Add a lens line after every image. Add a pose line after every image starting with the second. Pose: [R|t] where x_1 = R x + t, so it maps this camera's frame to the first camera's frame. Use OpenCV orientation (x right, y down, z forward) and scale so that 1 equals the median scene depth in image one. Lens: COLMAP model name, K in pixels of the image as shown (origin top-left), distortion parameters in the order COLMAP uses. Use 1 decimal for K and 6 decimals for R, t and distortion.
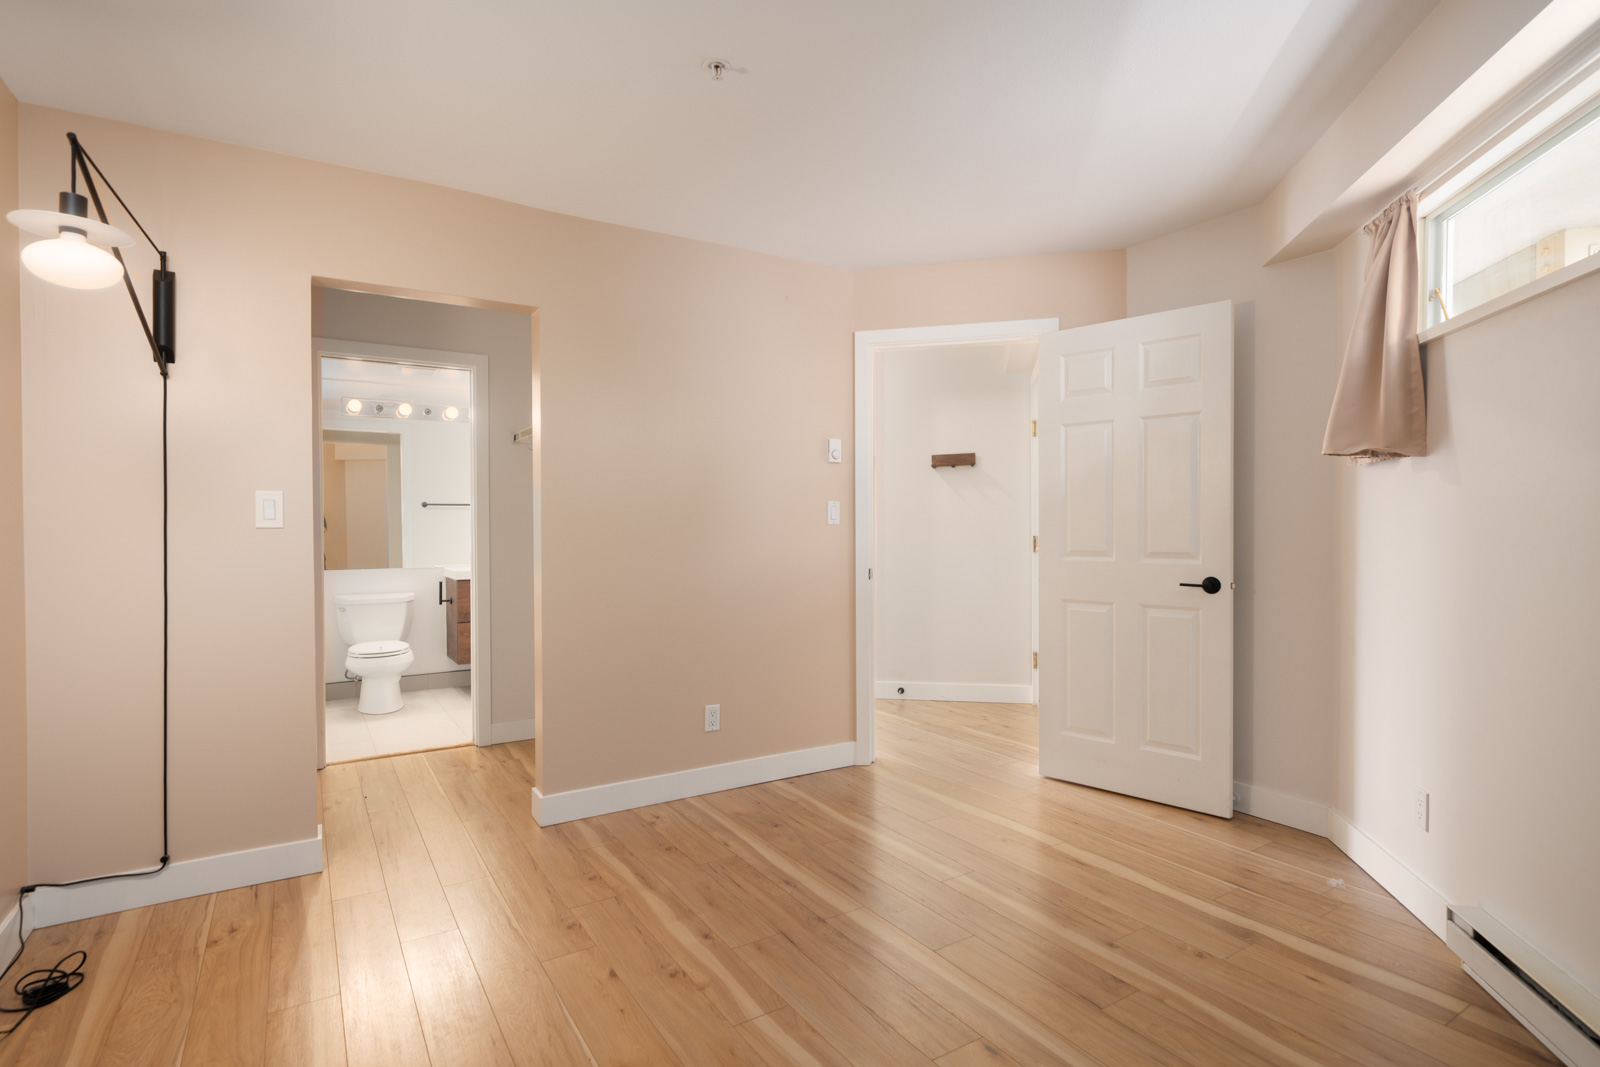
lens RADIAL K [[856.6, 0, 795.3], [0, 856.6, 529.3], [0, 0, 1]] dist [0.006983, -0.000845]
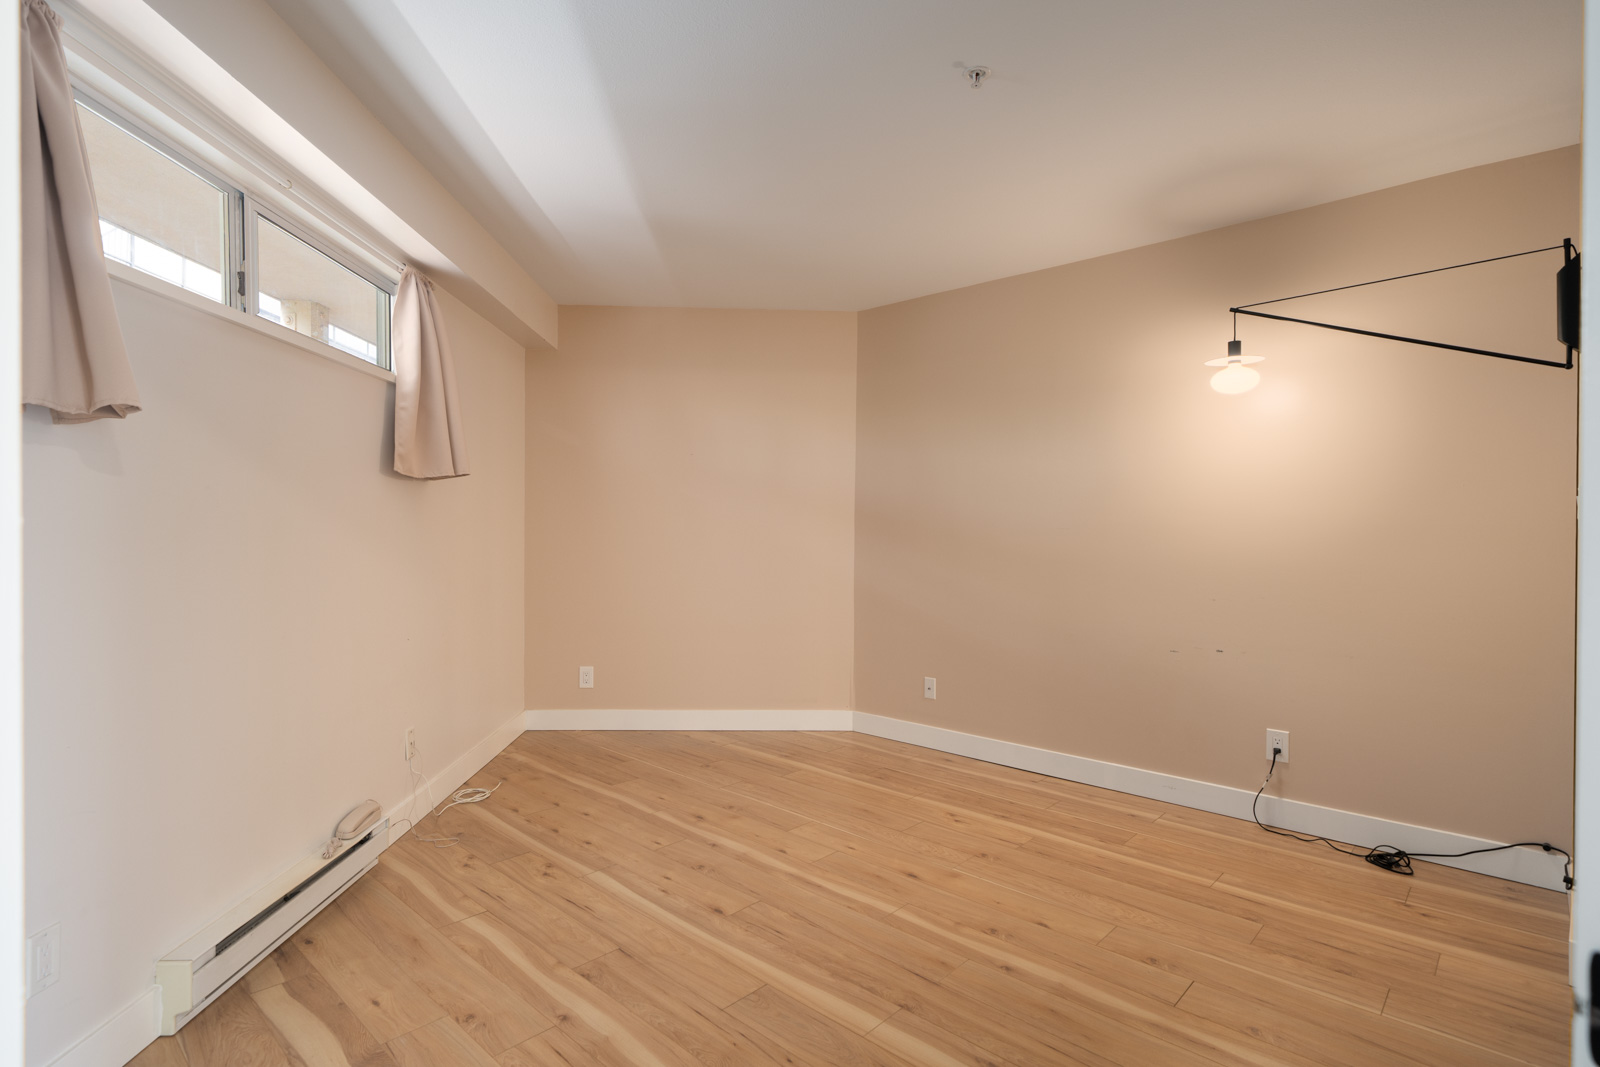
lens RADIAL K [[856.6, 0, 798.1], [0, 856.6, 533.0], [0, 0, 1]] dist [0.006983, -0.000845]
pose [[-0.969242, 0.002702, -0.246095, 0.364322], [-0.001009, 0.999888, 0.014954, -0.013265], [0.246108, 0.014742, -0.969130, 1.944345]]
